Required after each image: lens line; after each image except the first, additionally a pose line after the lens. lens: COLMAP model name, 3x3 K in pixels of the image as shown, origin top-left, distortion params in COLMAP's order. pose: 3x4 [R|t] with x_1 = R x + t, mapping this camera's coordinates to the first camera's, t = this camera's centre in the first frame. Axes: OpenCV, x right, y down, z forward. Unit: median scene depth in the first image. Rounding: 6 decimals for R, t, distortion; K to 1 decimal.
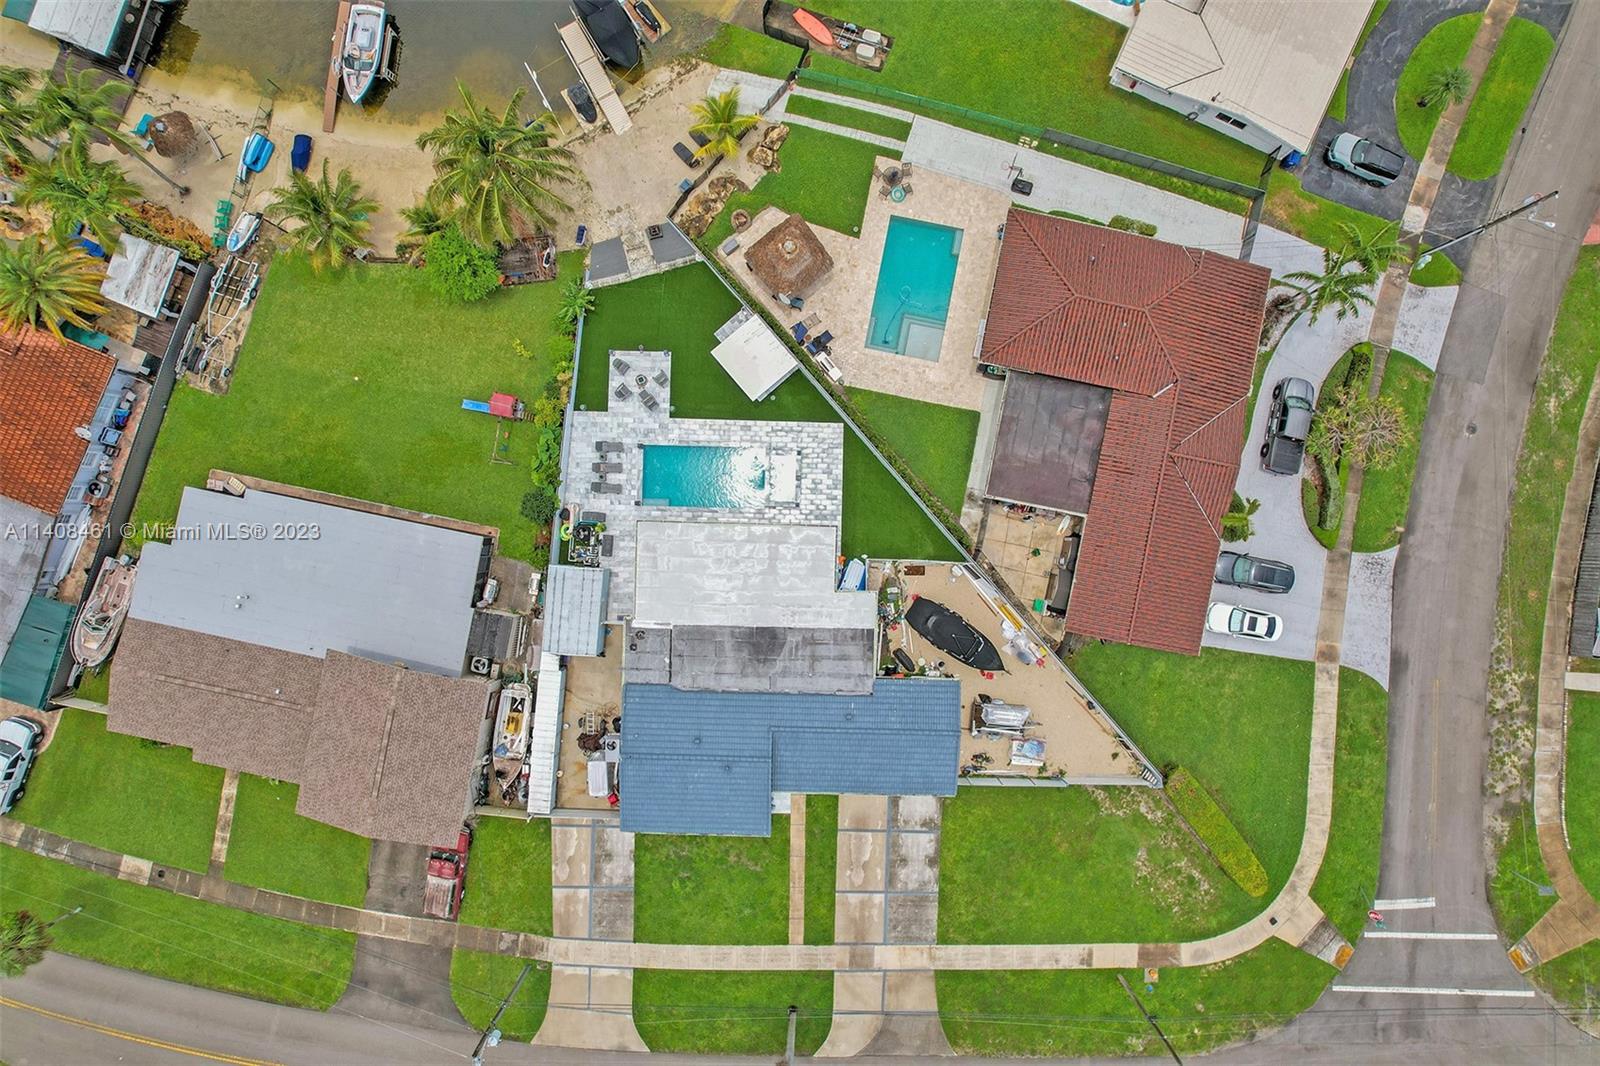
lens RADIAL K [[1023.1, 0, 796.5], [0, 1023.1, 528.0], [0, 0, 1]] dist [-0.082095, 0.075051]
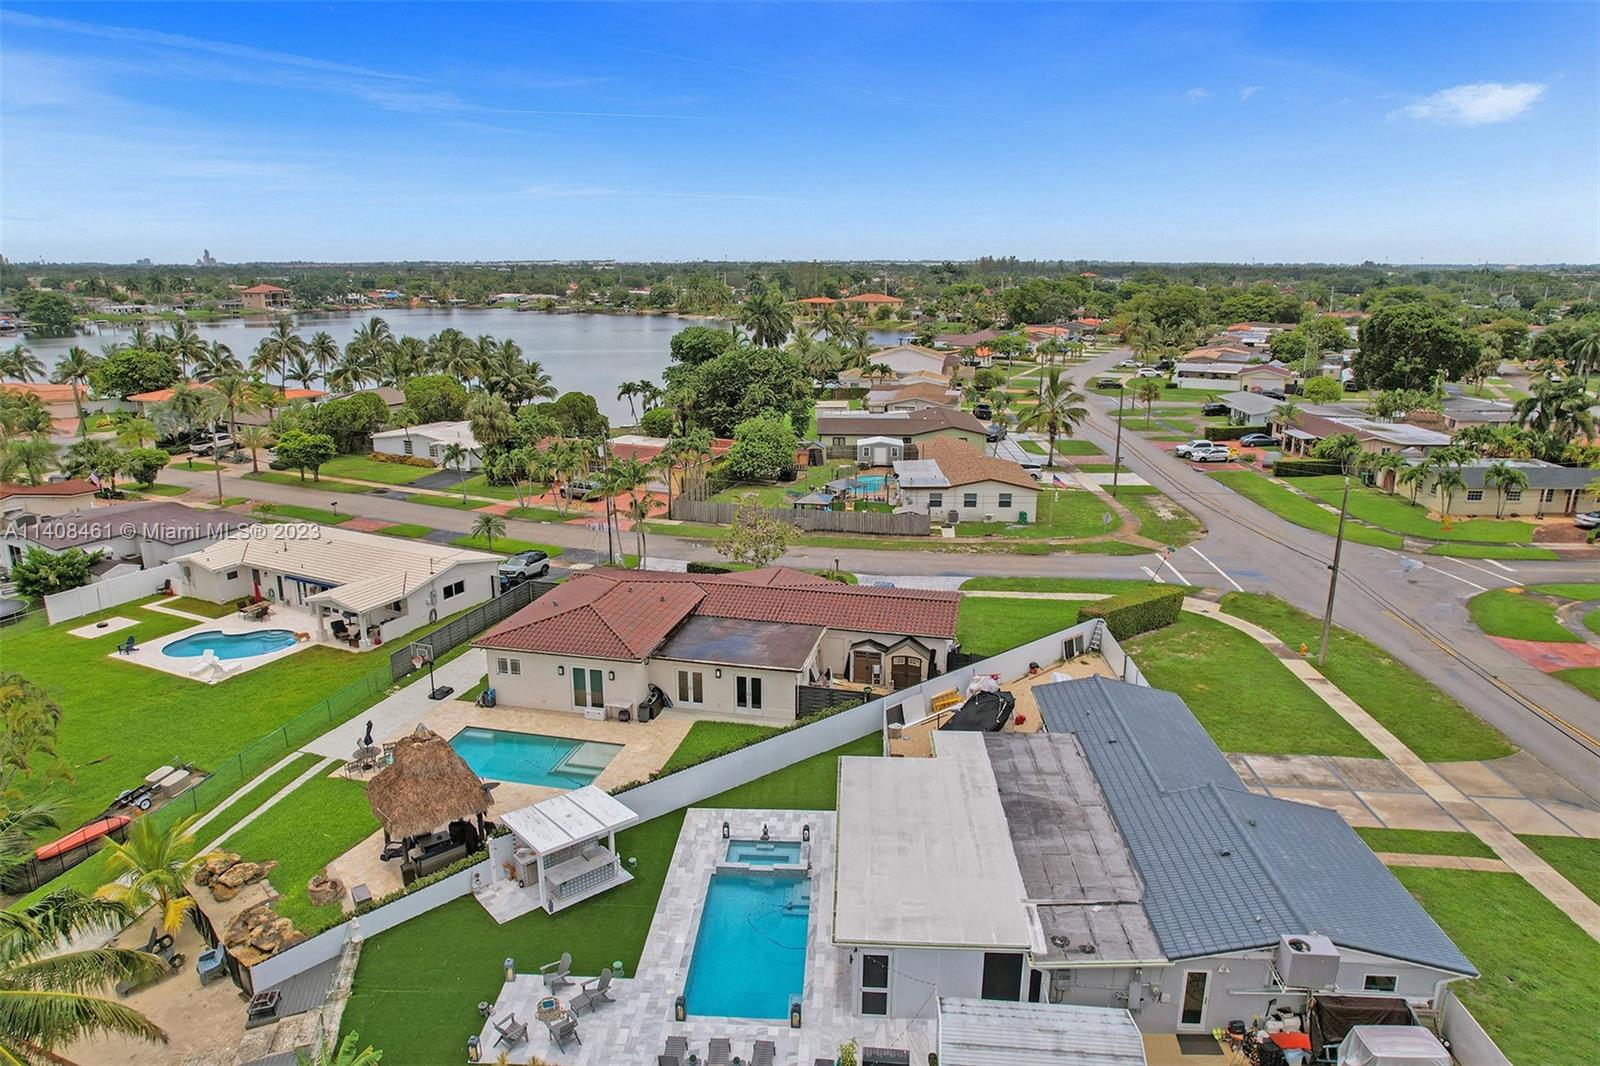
lens RADIAL K [[1023.1, 0, 796.5], [0, 1023.1, 528.0], [0, 0, 1]] dist [-0.082095, 0.075051]
pose [[0.032313, -0.250280, 0.967634, -0.561340], [0.999437, 0.016887, -0.029008, -0.014088], [-0.009080, 0.968026, 0.250685, 0.646018]]
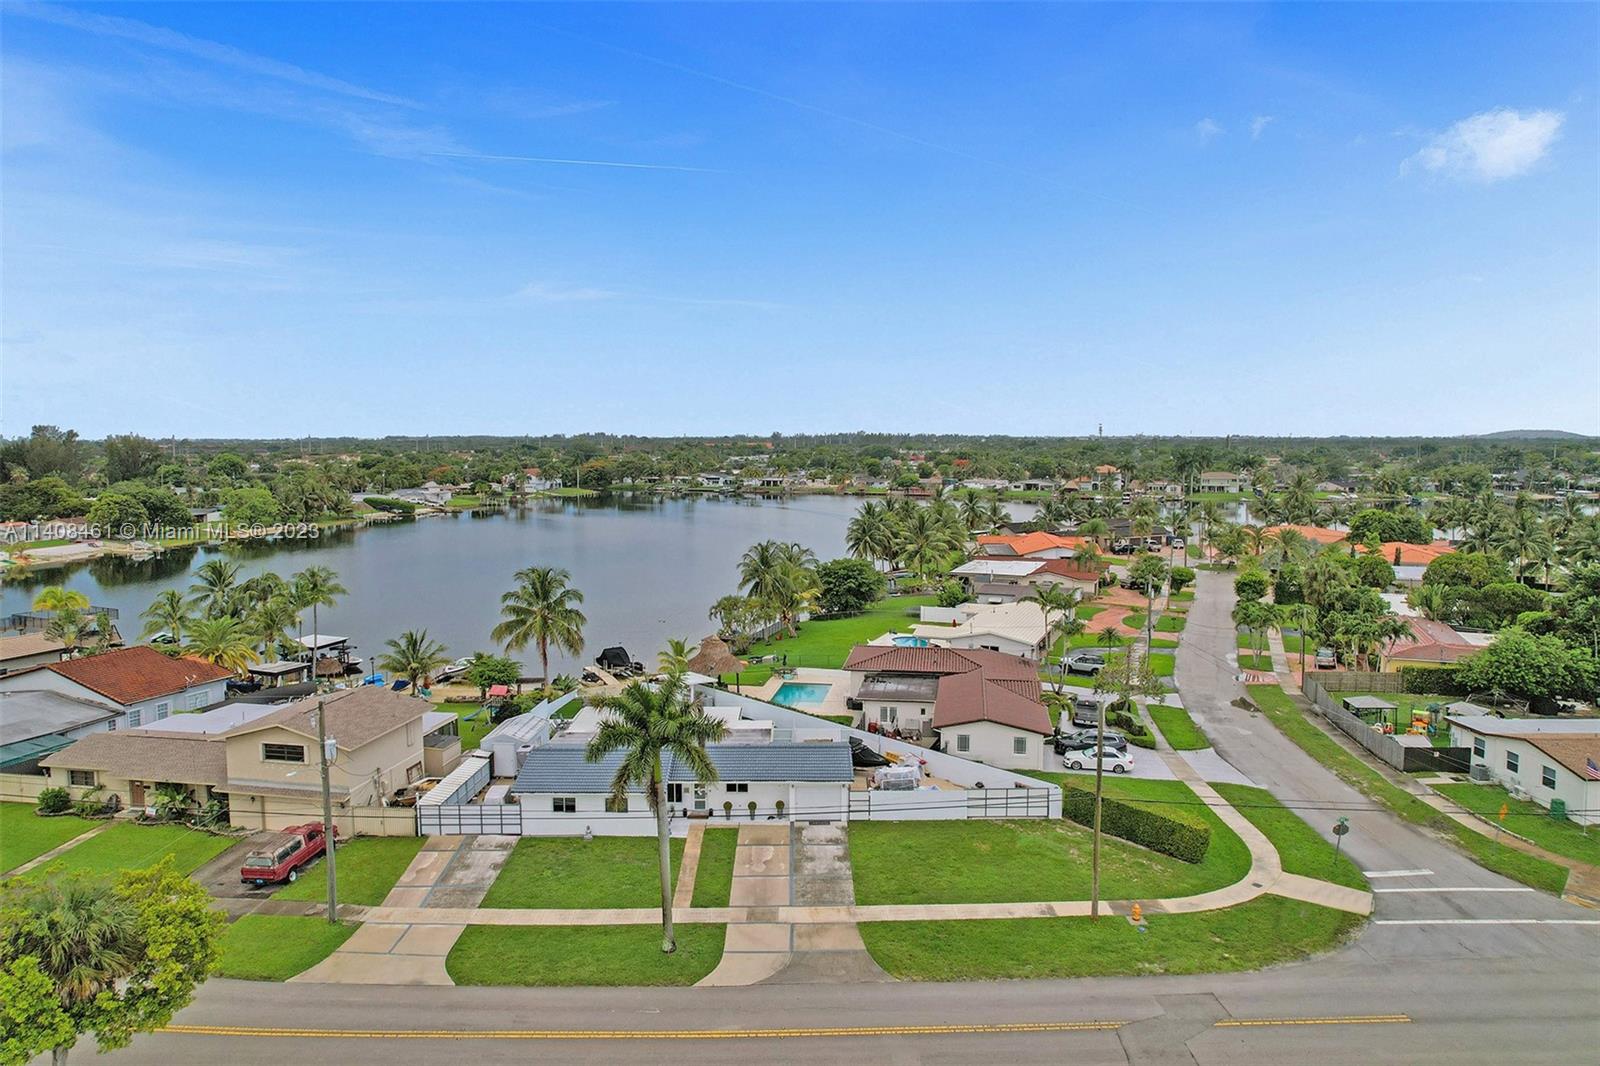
lens RADIAL K [[1020.1, 0, 796.6], [0, 1020.1, 505.3], [0, 0, 1]] dist [-0.067670, 0.050784]
pose [[0.999598, 0.000570, 0.028344, 0.068467], [0.028220, 0.075572, -0.996741, 1.187704], [-0.002710, 0.997140, 0.075526, 0.621595]]
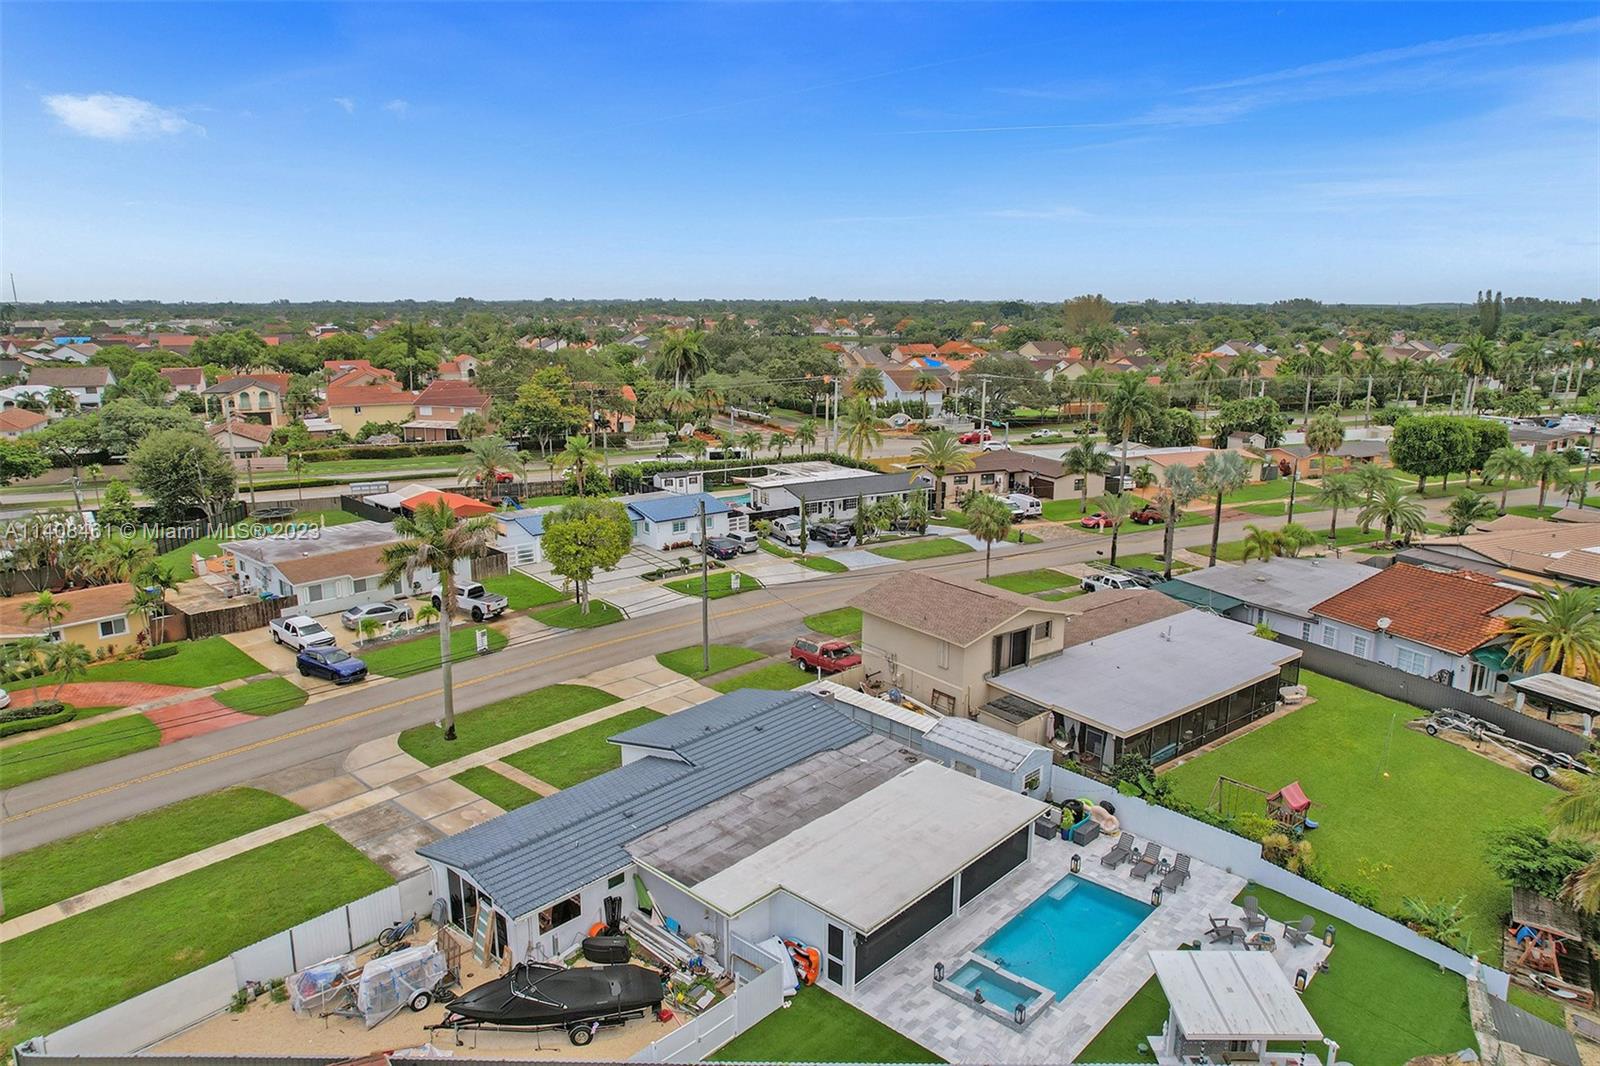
lens RADIAL K [[1033.1, 0, 796.5], [0, 1033.1, 514.6], [0, 0, 1]] dist [-0.083987, 0.073959]
pose [[-0.660623, 0.155160, -0.734509, 0.414631], [-0.750698, -0.129333, 0.647863, -0.287647], [0.005526, 0.979387, 0.201918, 0.636028]]
